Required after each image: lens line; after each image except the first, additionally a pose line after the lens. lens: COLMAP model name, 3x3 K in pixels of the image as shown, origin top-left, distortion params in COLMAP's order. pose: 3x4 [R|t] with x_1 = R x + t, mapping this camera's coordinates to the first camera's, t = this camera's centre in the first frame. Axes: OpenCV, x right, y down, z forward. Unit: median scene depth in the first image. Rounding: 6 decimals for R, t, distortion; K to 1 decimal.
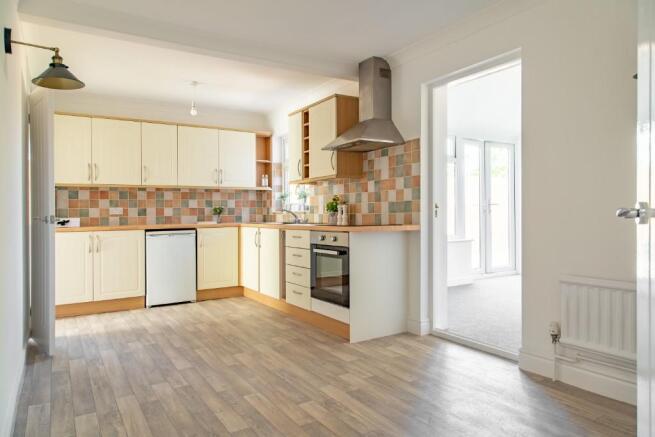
lens RADIAL K [[436.3, 0, 325.6], [0, 436.3, 212.7], [0, 0, 1]] dist [0.001408, 0.000997]
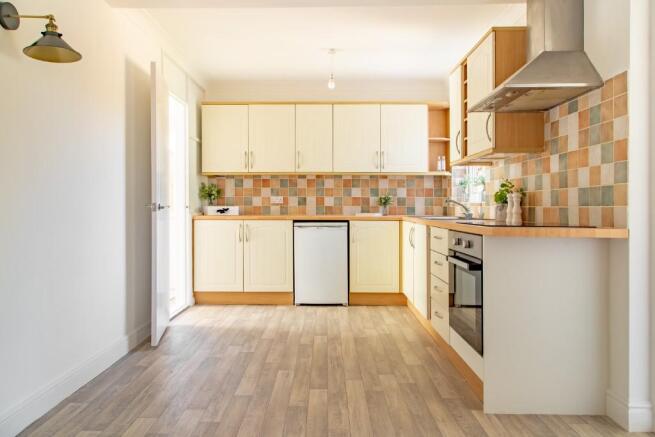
lens RADIAL K [[450.8, 0, 314.0], [0, 450.8, 200.3], [0, 0, 1]] dist [-0.003239, 0.001854]
pose [[0.833901, 0.009222, -0.551838, 0.172226], [-0.012896, 0.999913, -0.002779, -0.001398], [0.551764, 0.009434, 0.833947, 0.267296]]
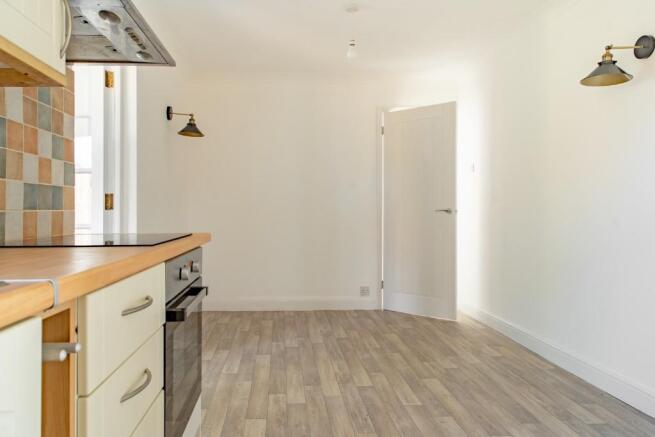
lens RADIAL K [[450.8, 0, 314.0], [0, 450.8, 200.3], [0, 0, 1]] dist [-0.003239, 0.001854]
pose [[-0.881224, 0.023997, 0.472089, -0.266670], [0.014265, 0.999606, -0.024185, 0.004731], [-0.472483, -0.014578, -0.881219, 1.163946]]
